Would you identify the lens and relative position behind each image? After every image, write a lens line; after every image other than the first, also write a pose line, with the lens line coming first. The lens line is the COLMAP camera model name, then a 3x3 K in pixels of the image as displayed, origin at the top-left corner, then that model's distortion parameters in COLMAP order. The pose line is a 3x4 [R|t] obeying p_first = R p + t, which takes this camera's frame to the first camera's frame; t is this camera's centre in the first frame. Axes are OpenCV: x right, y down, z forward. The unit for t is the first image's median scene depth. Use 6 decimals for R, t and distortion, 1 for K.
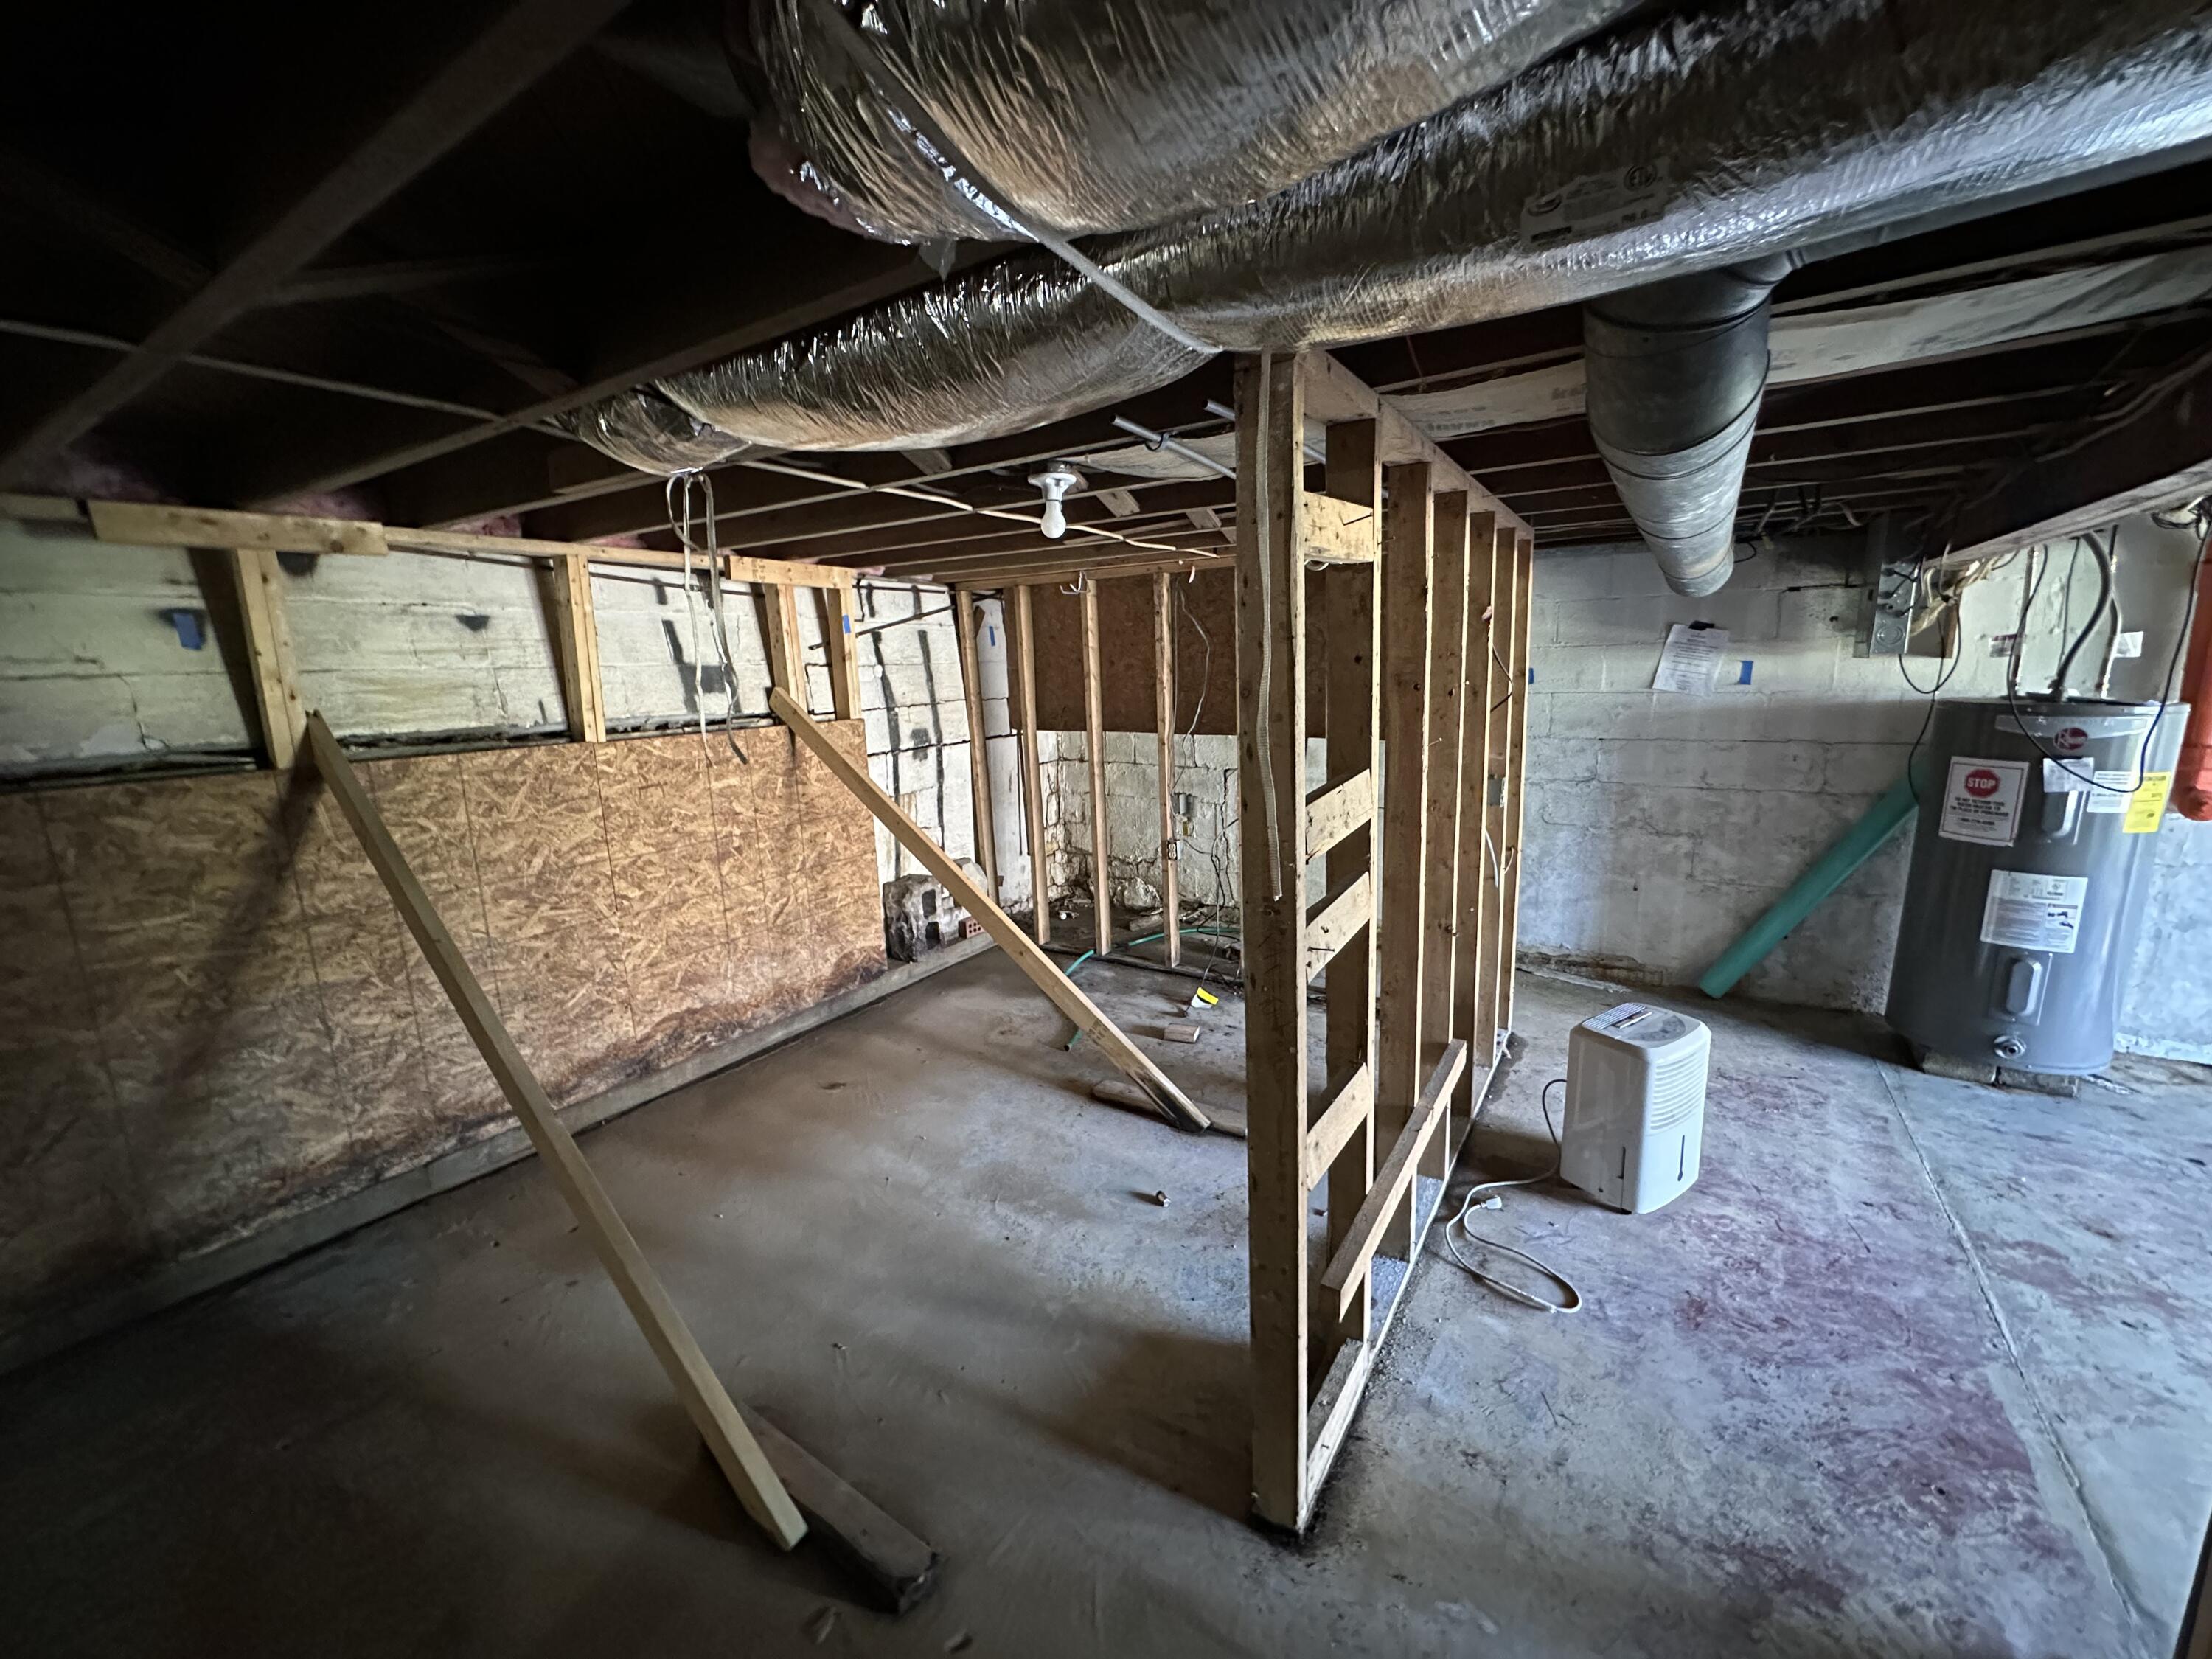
lens RADIAL K [[883.0, 0, 1114.9], [0, 883.0, 836.8], [0, 0, 1]] dist [0.001837, 0.000272]
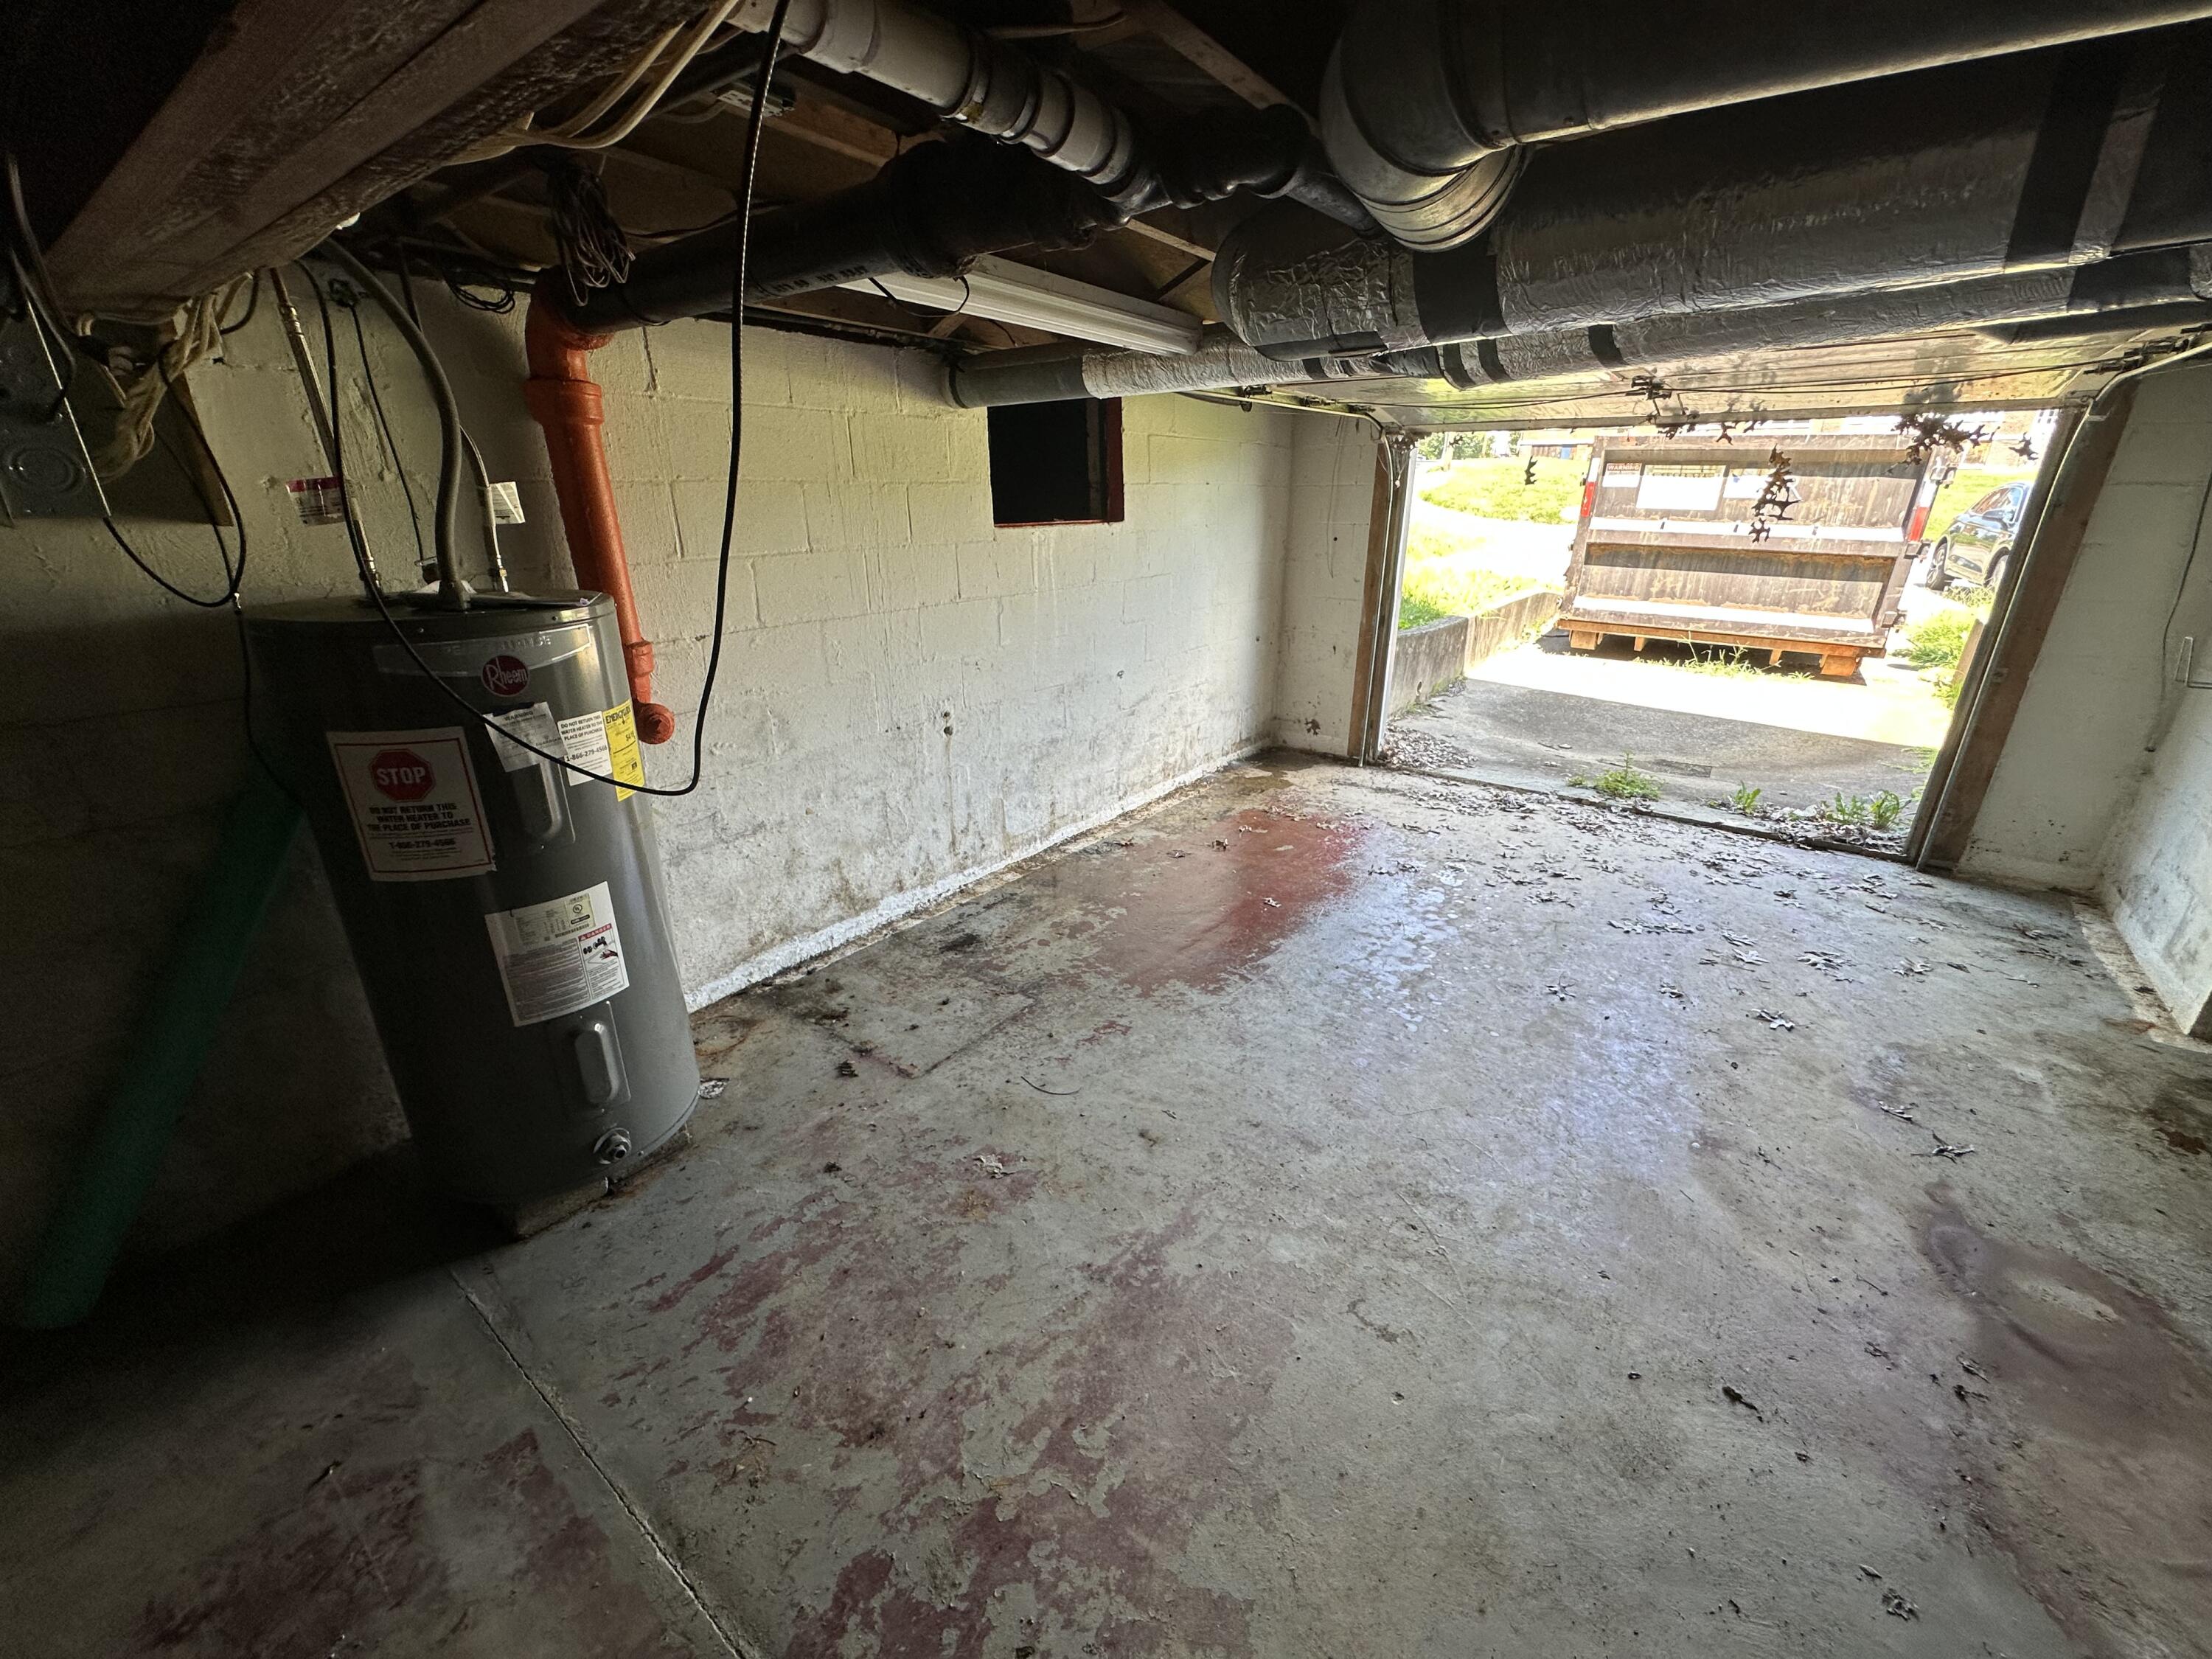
lens RADIAL K [[883.0, 0, 1114.9], [0, 883.0, 836.8], [0, 0, 1]] dist [0.001837, 0.000272]
pose [[0.083168, -0.333001, 0.939251, 0.515295], [0.178711, 0.932221, 0.314685, -0.116933], [-0.980380, 0.141683, 0.137042, 0.524038]]
